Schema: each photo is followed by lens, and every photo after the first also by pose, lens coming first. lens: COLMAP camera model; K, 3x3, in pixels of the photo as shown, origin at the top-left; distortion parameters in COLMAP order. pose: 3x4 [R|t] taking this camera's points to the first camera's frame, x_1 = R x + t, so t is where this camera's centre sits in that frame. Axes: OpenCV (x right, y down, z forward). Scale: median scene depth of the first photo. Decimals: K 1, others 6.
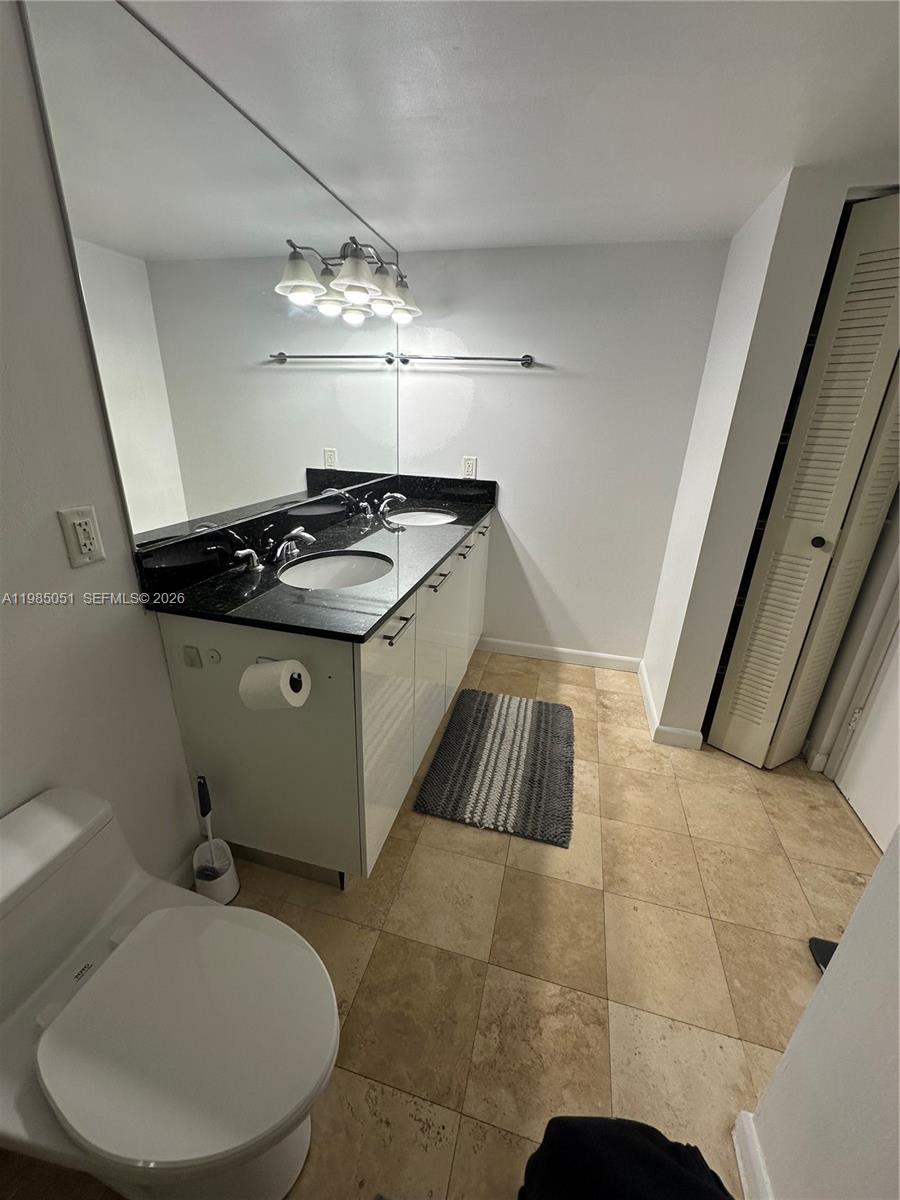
lens RADIAL K [[479.0, 0, 456.9], [0, 479.0, 594.7], [0, 0, 1]] dist [-0.003948, -0.000131]
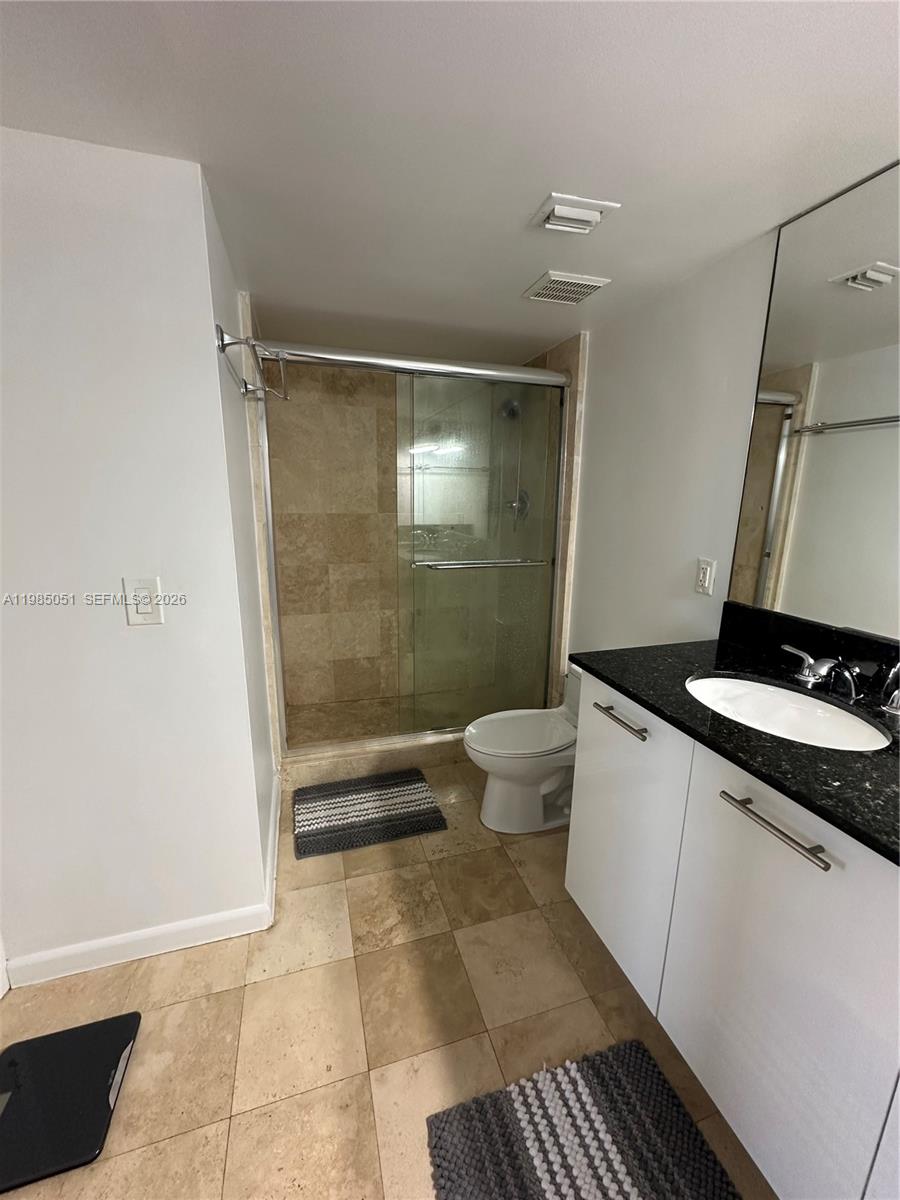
lens RADIAL K [[479.0, 0, 453.6], [0, 479.0, 604.8], [0, 0, 1]] dist [-0.003948, -0.000131]
pose [[-0.851767, 0.078230, -0.518047, 0.601118], [-0.211381, 0.853426, 0.476426, -0.487571], [0.479386, 0.515309, -0.710384, 1.388672]]
